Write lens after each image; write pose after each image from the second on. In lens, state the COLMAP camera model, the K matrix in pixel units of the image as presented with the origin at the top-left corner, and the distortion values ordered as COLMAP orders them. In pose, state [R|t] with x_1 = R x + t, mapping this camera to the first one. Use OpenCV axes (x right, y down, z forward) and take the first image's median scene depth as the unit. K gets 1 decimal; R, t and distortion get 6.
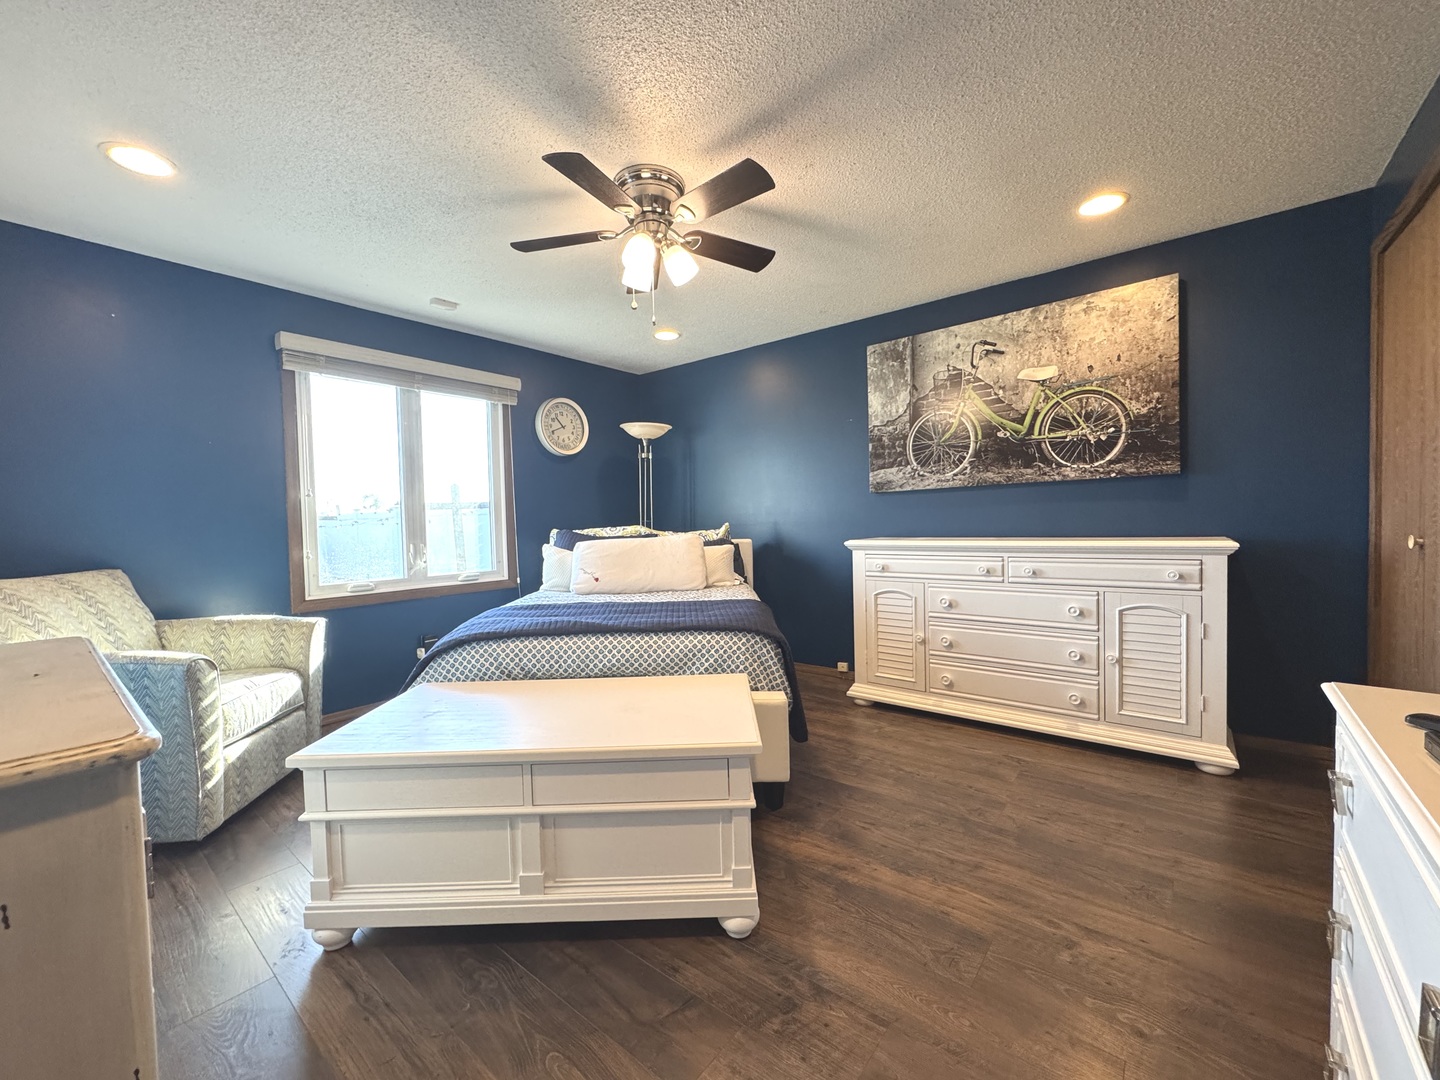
lens RADIAL K [[573.5, 0, 722.6], [0, 573.5, 541.1], [0, 0, 1]] dist [-0.004776, 0.000258]
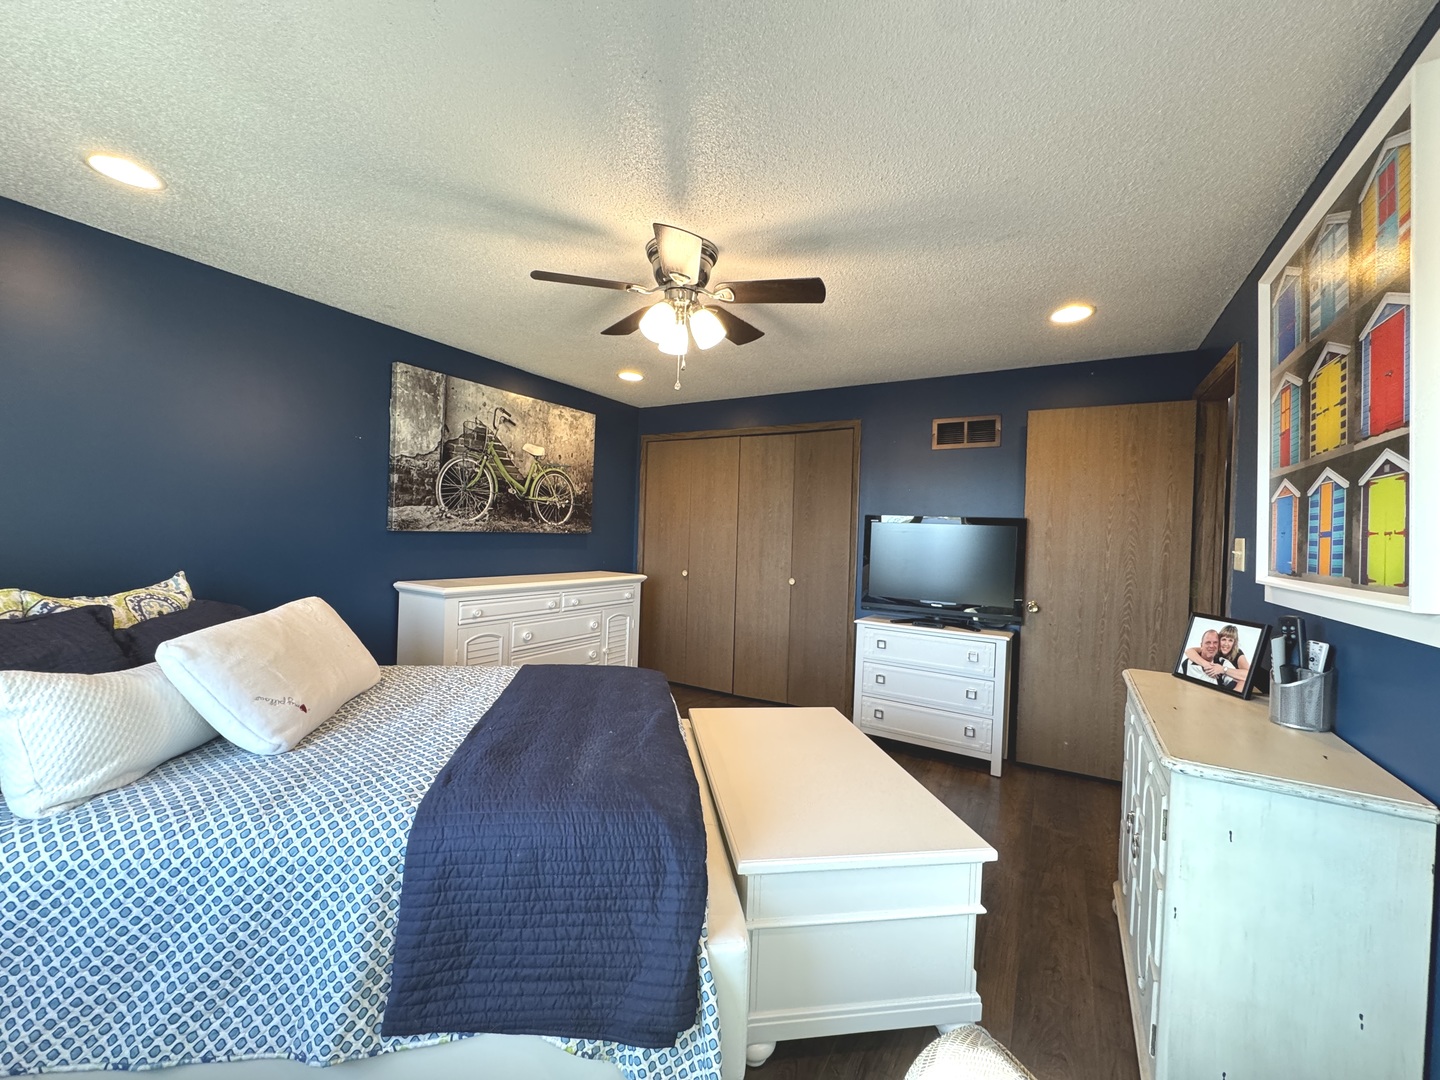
lens RADIAL K [[573.5, 0, 721.8], [0, 573.5, 532.6], [0, 0, 1]] dist [-0.004776, 0.000258]
pose [[-0.142708, 0.020432, 0.989554, -0.740846], [-0.002588, 0.999776, -0.021016, -0.072019], [-0.989761, -0.005560, -0.142623, 0.706201]]
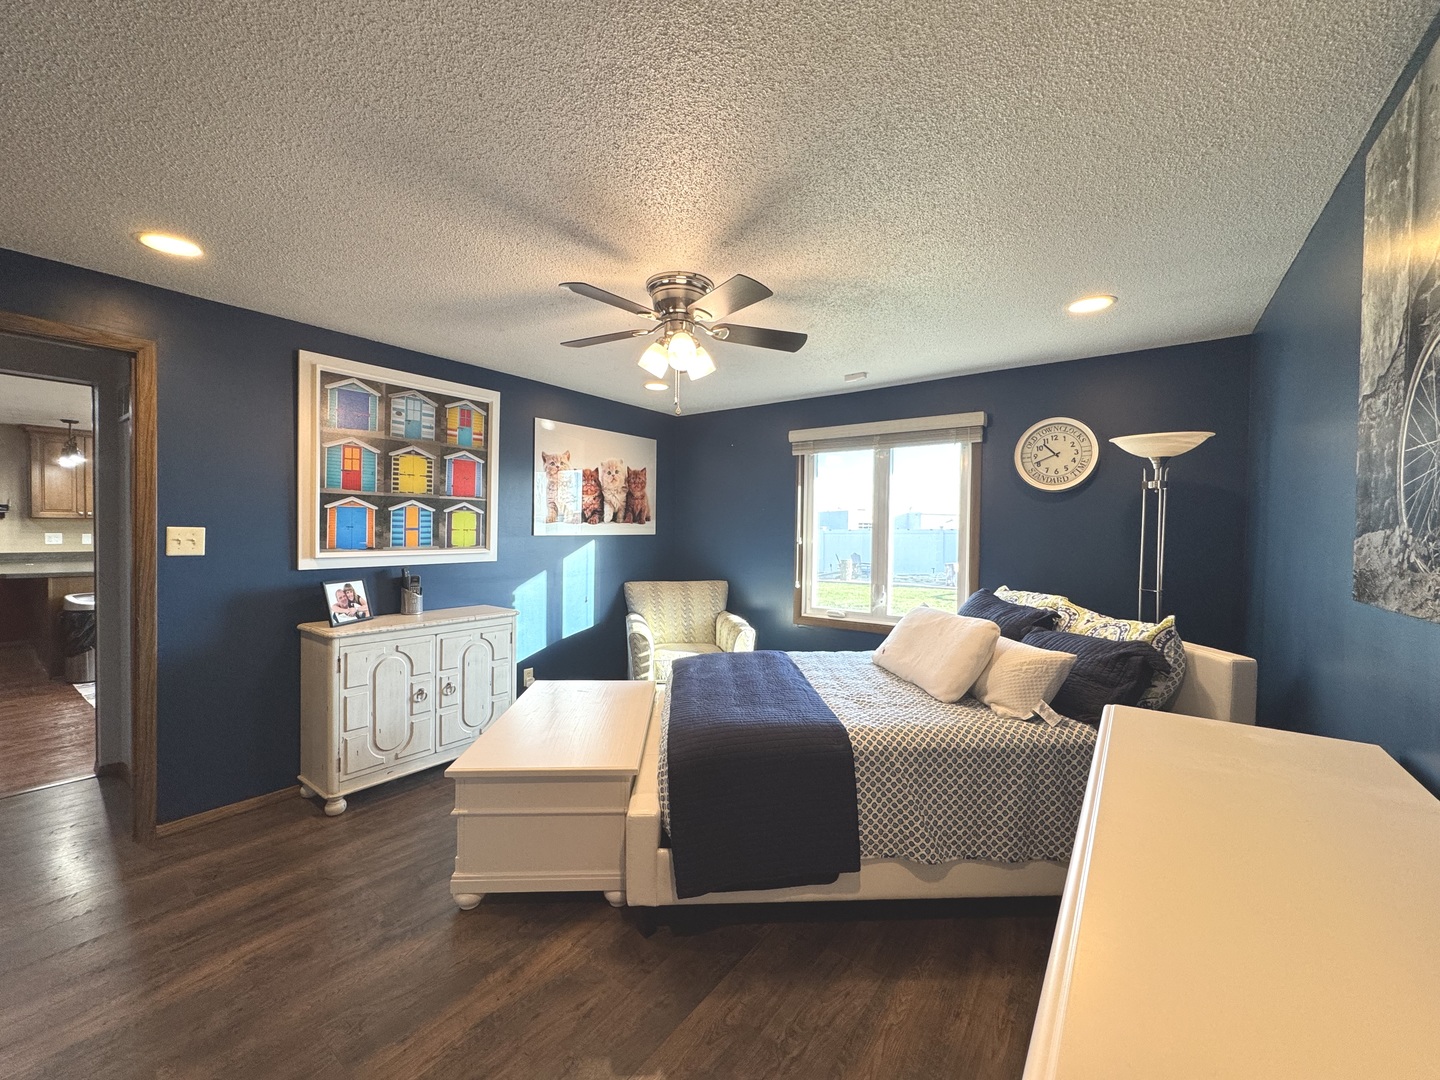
lens RADIAL K [[573.5, 0, 722.9], [0, 573.5, 543.5], [0, 0, 1]] dist [-0.004776, 0.000258]
pose [[0.046750, 0.052287, -0.997537, 0.634889], [-0.045799, 0.997691, 0.050149, -0.130188], [0.997856, 0.043342, 0.049036, 0.689286]]
